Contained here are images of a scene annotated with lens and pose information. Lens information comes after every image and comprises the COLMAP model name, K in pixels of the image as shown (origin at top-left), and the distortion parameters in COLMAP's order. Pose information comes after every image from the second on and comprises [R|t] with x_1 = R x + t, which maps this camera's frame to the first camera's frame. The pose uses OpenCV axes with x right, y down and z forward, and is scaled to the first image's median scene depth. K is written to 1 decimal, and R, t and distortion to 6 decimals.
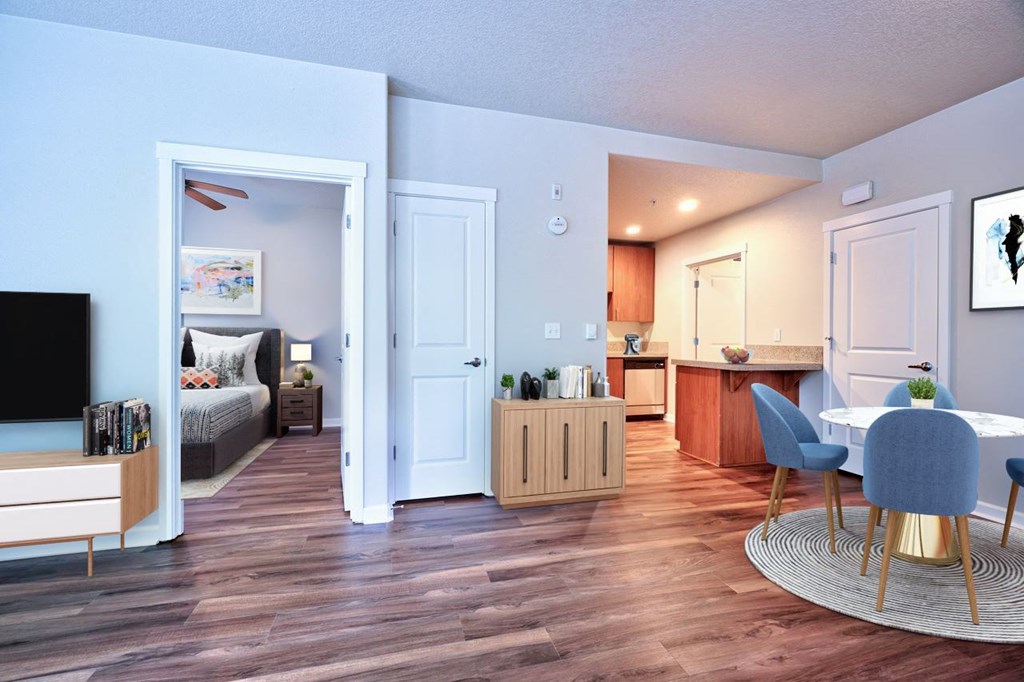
lens RADIAL K [[438.8, 0, 512.0], [0, 438.8, 341.0], [0, 0, 1]] dist [0.000362, 0.000385]
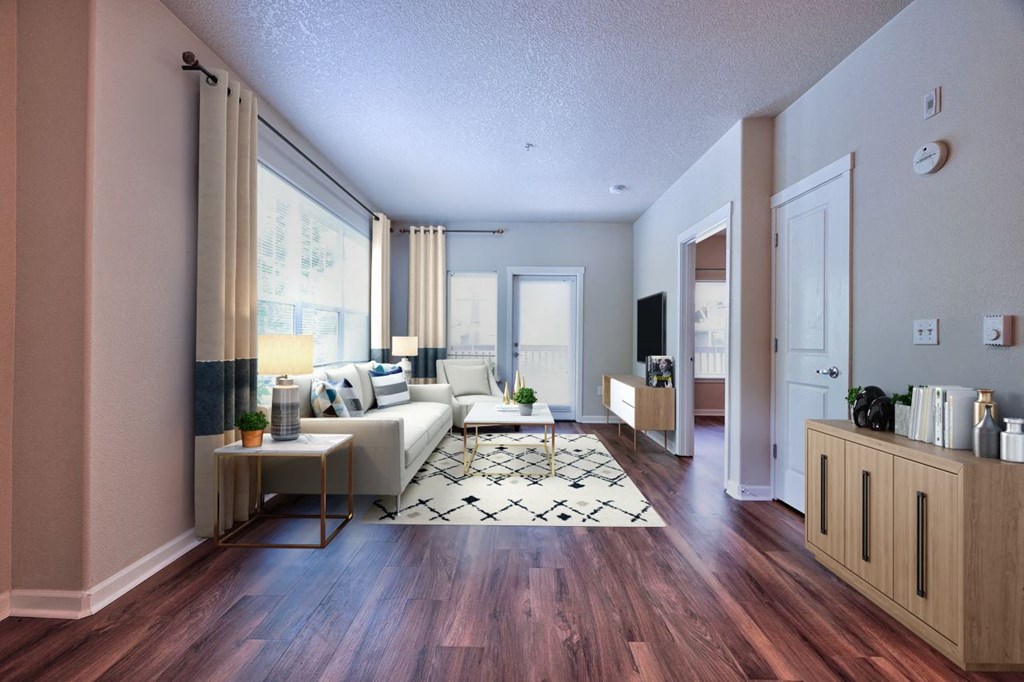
lens RADIAL K [[462.4, 0, 515.0], [0, 462.4, 330.8], [0, 0, 1]] dist [-0.000342, 0.000279]
pose [[-0.275082, -0.030428, -0.960939, 0.963613], [-0.015479, 0.999510, -0.027218, 0.003928], [0.961296, 0.007387, -0.275418, 0.686610]]
